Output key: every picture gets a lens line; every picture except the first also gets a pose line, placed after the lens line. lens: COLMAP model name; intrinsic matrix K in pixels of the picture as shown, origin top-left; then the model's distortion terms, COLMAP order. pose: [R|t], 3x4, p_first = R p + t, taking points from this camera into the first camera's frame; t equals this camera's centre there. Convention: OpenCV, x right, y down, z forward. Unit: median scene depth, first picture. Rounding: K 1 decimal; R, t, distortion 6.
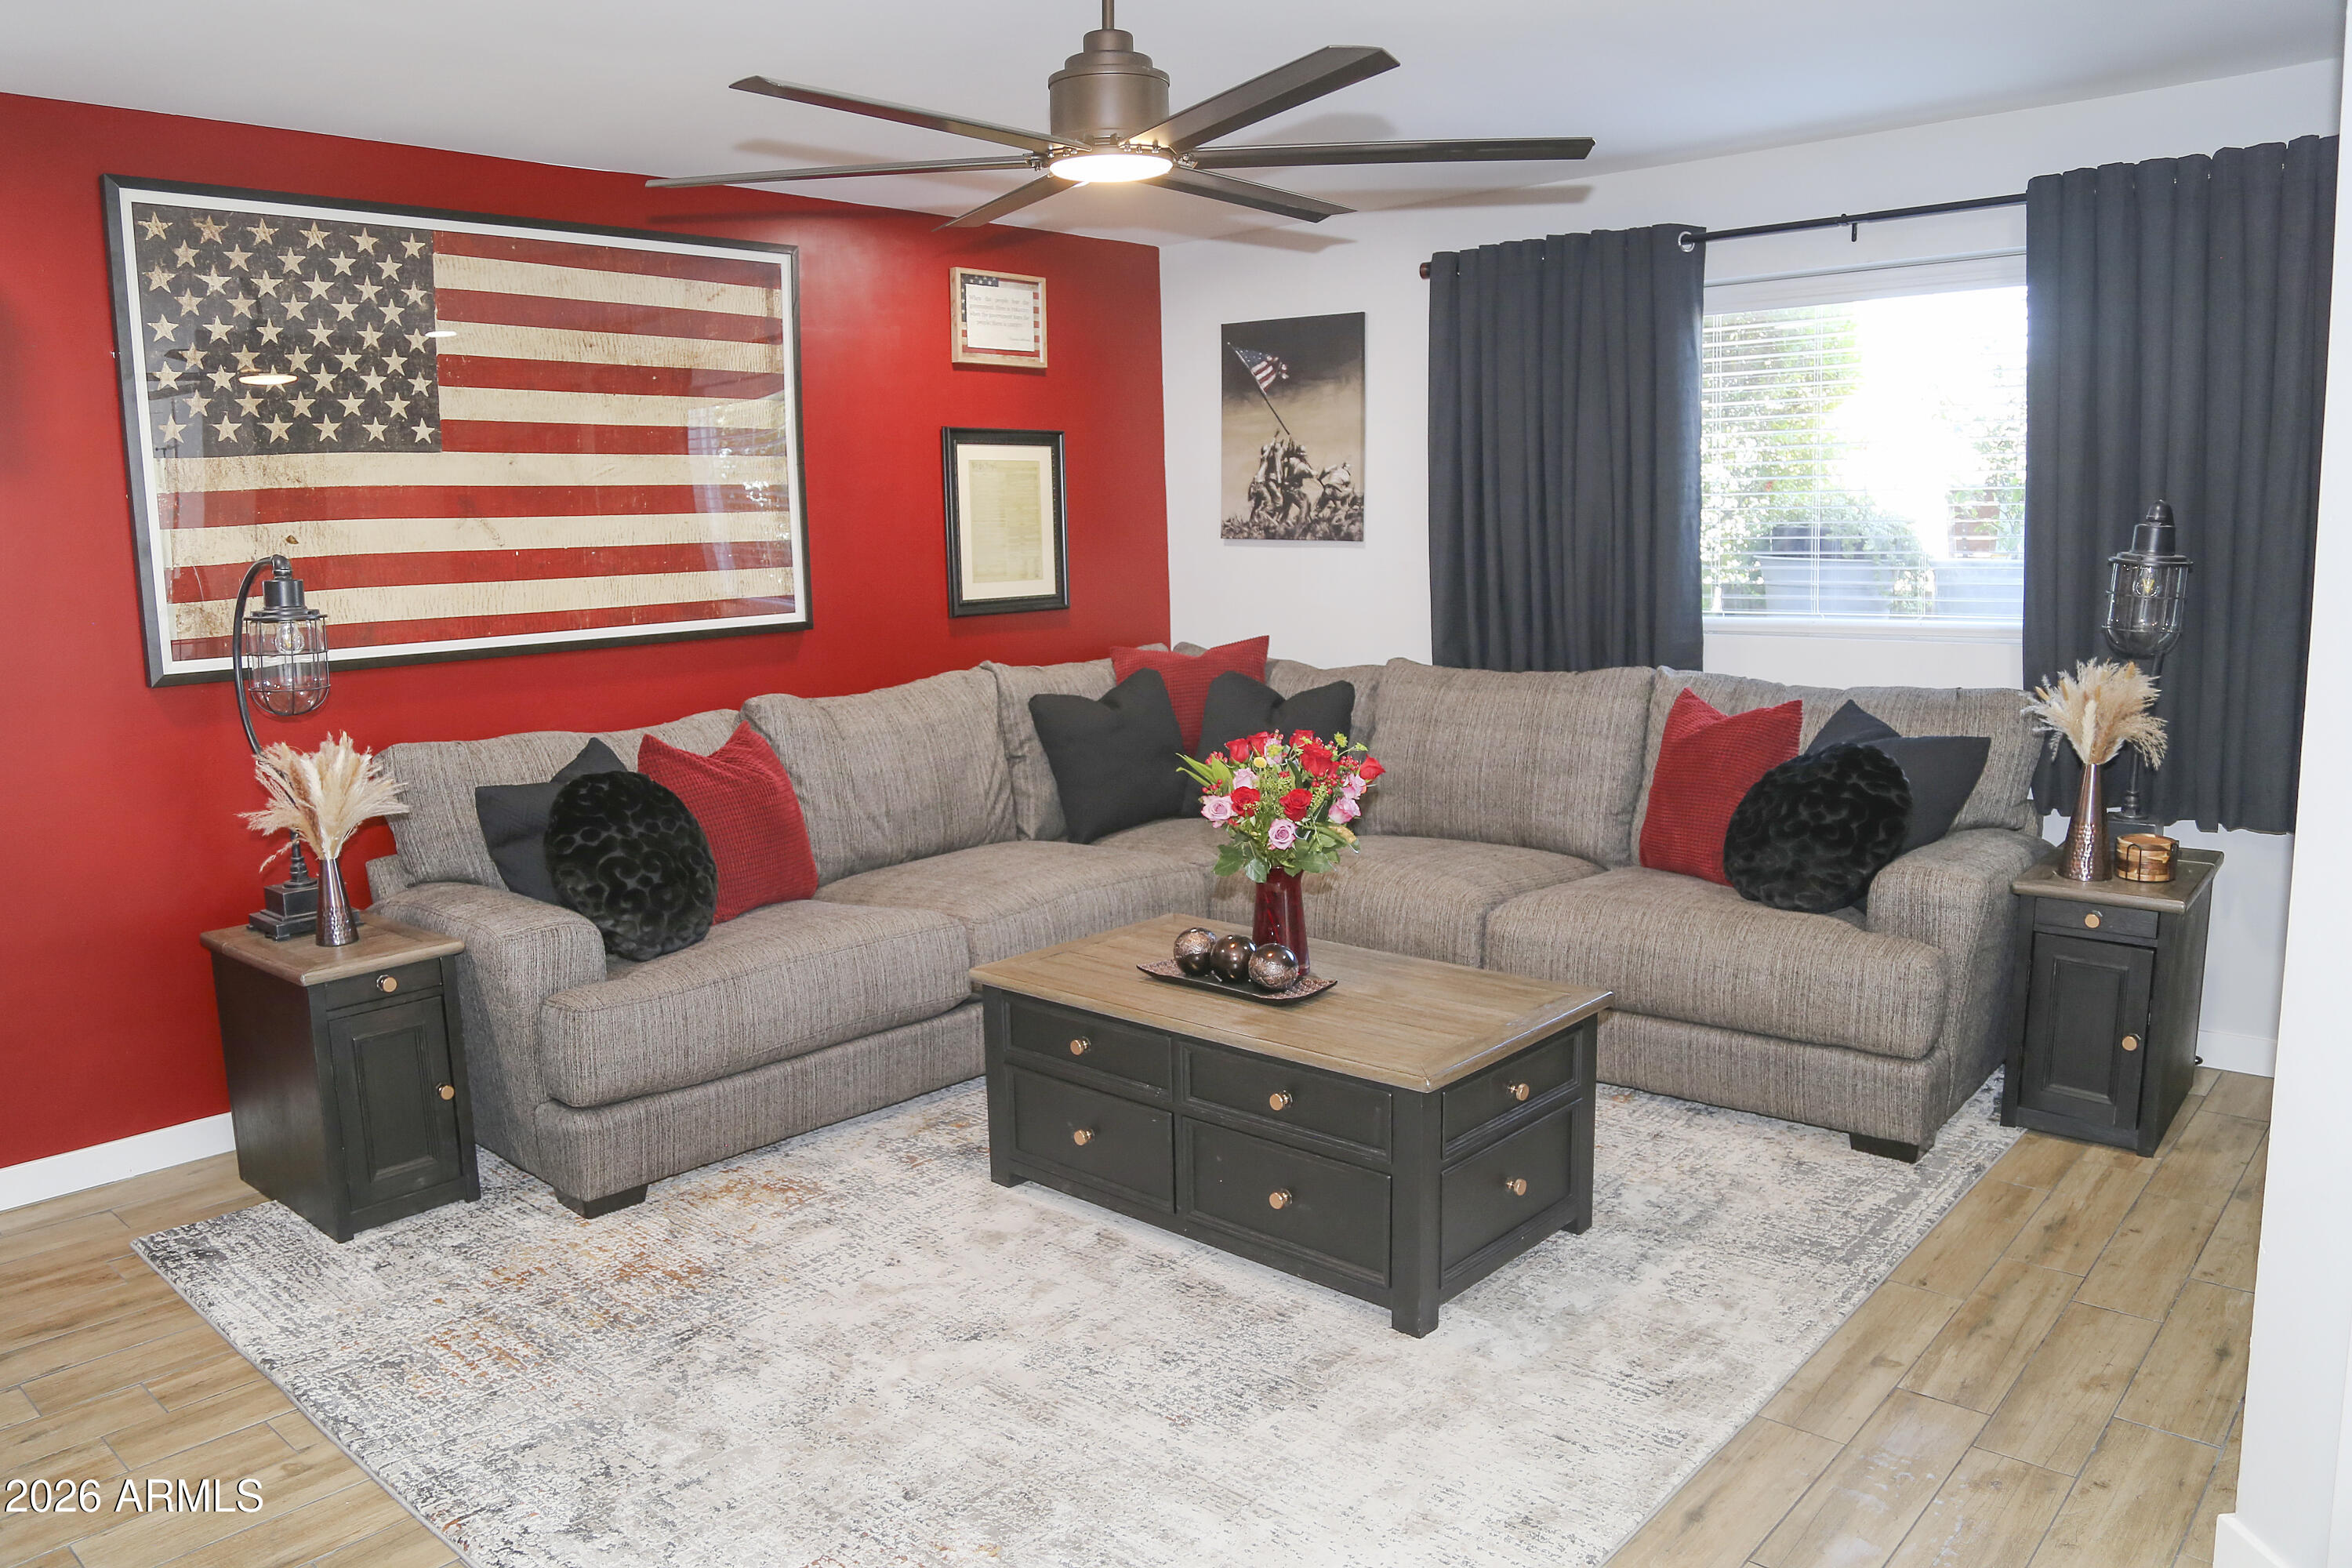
lens RADIAL K [[1650.9, 0, 1163.7], [0, 1650.9, 768.9], [0, 0, 1]] dist [-0.131535, 0.070776]
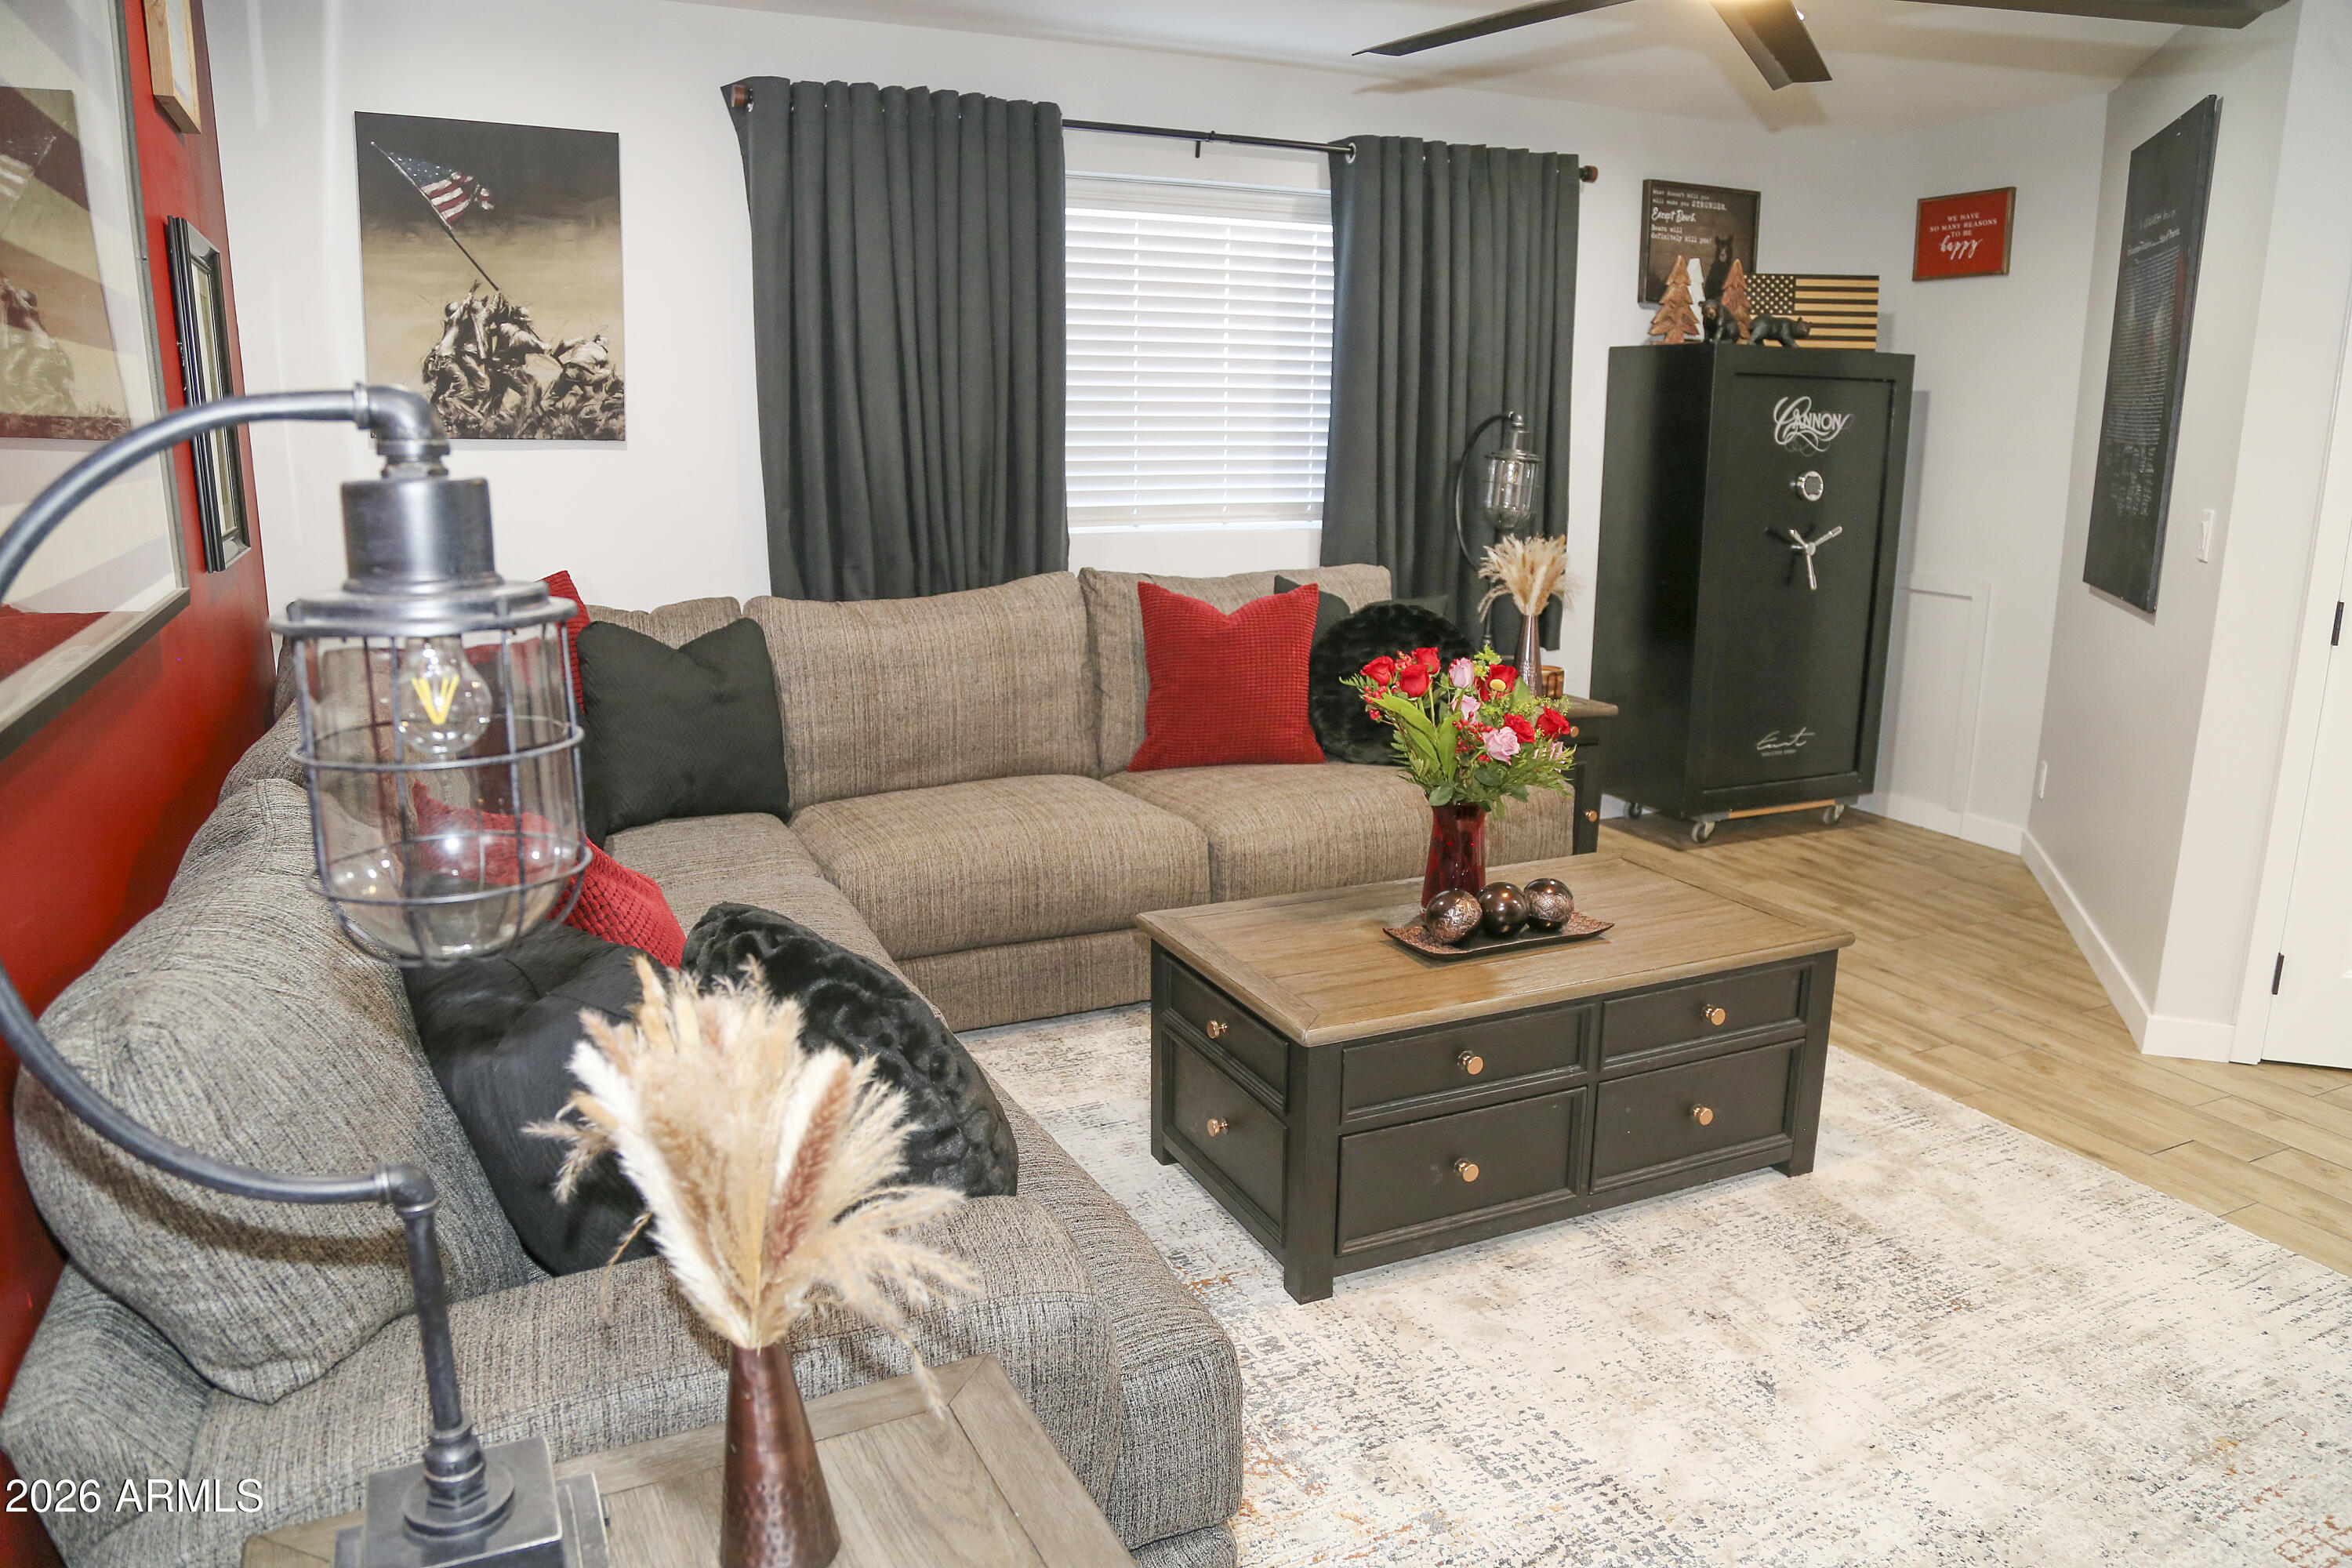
lens RADIAL K [[1650.9, 0, 1187.4], [0, 1650.9, 797.4], [0, 0, 1]] dist [-0.131535, 0.070776]
pose [[0.386776, -0.170937, 0.906192, -0.477946], [0.117647, 0.983787, 0.135360, -0.046295], [-0.914638, 0.054256, 0.400616, 0.465079]]
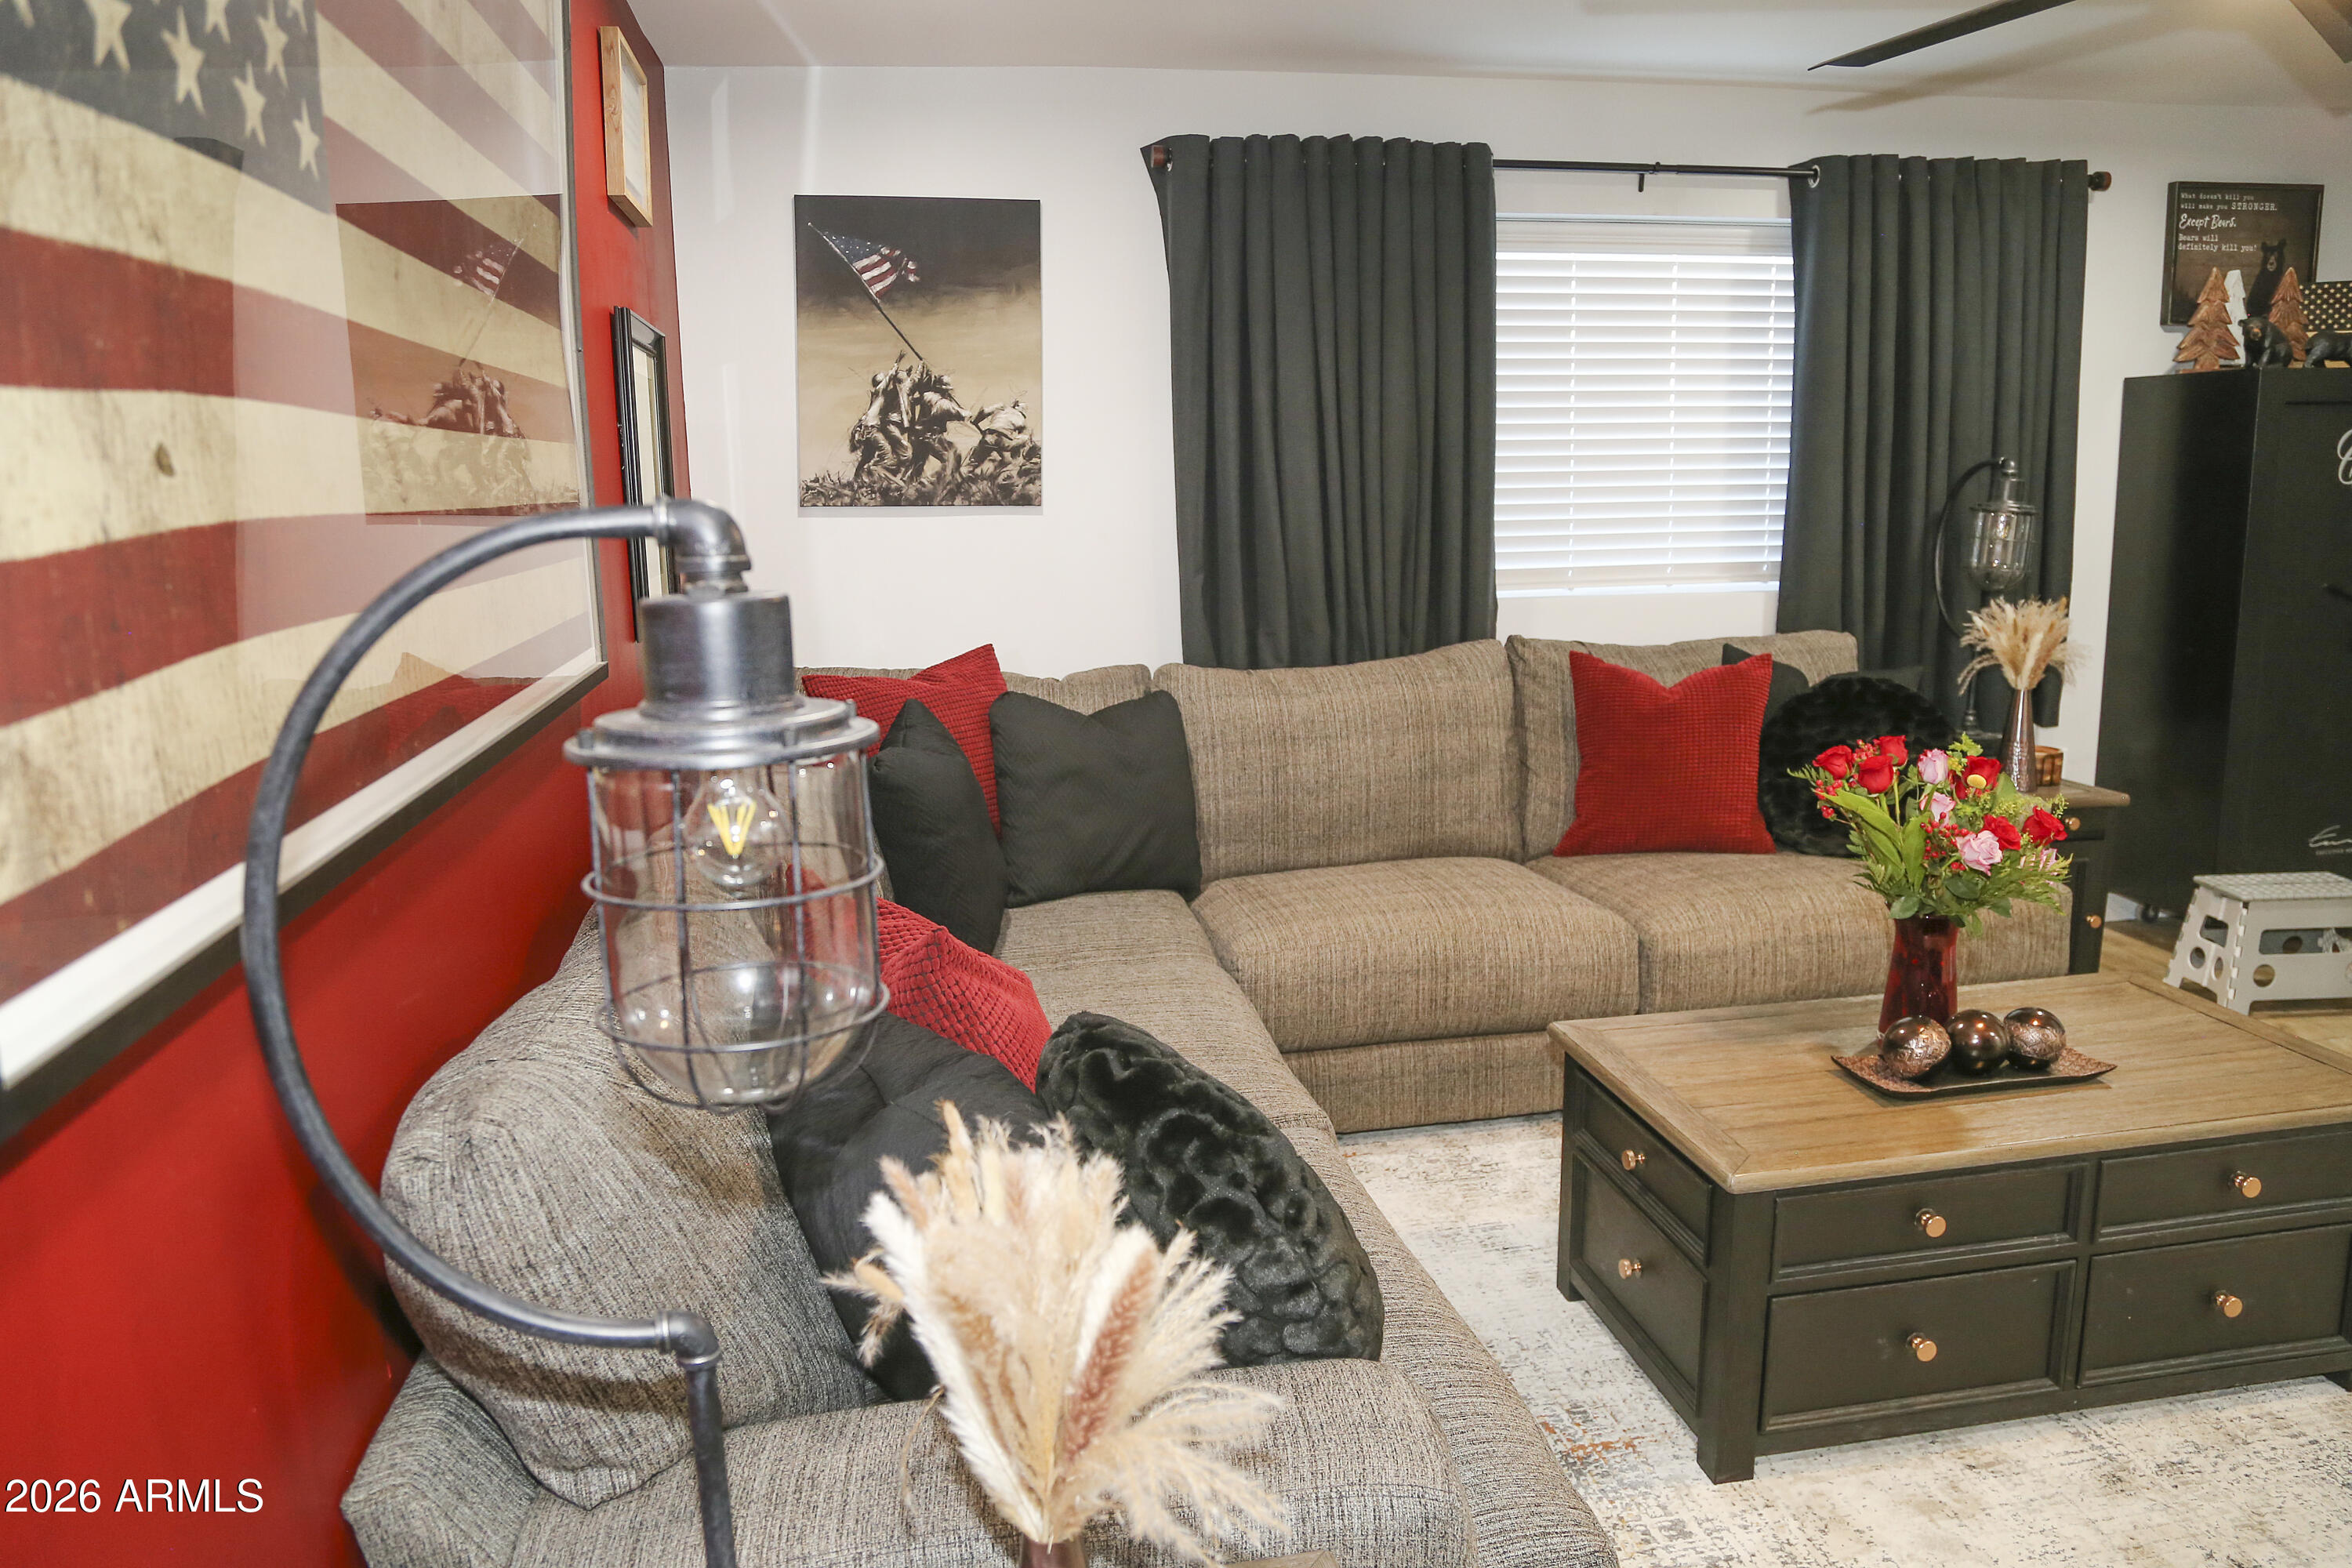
lens RADIAL K [[1650.9, 0, 1163.5], [0, 1650.9, 757.0], [0, 0, 1]] dist [-0.131535, 0.070776]
pose [[0.637187, -0.119447, 0.761397, -0.427698], [0.117461, 0.991427, 0.057235, -0.059723], [-0.761706, 0.052965, 0.645755, 0.468378]]
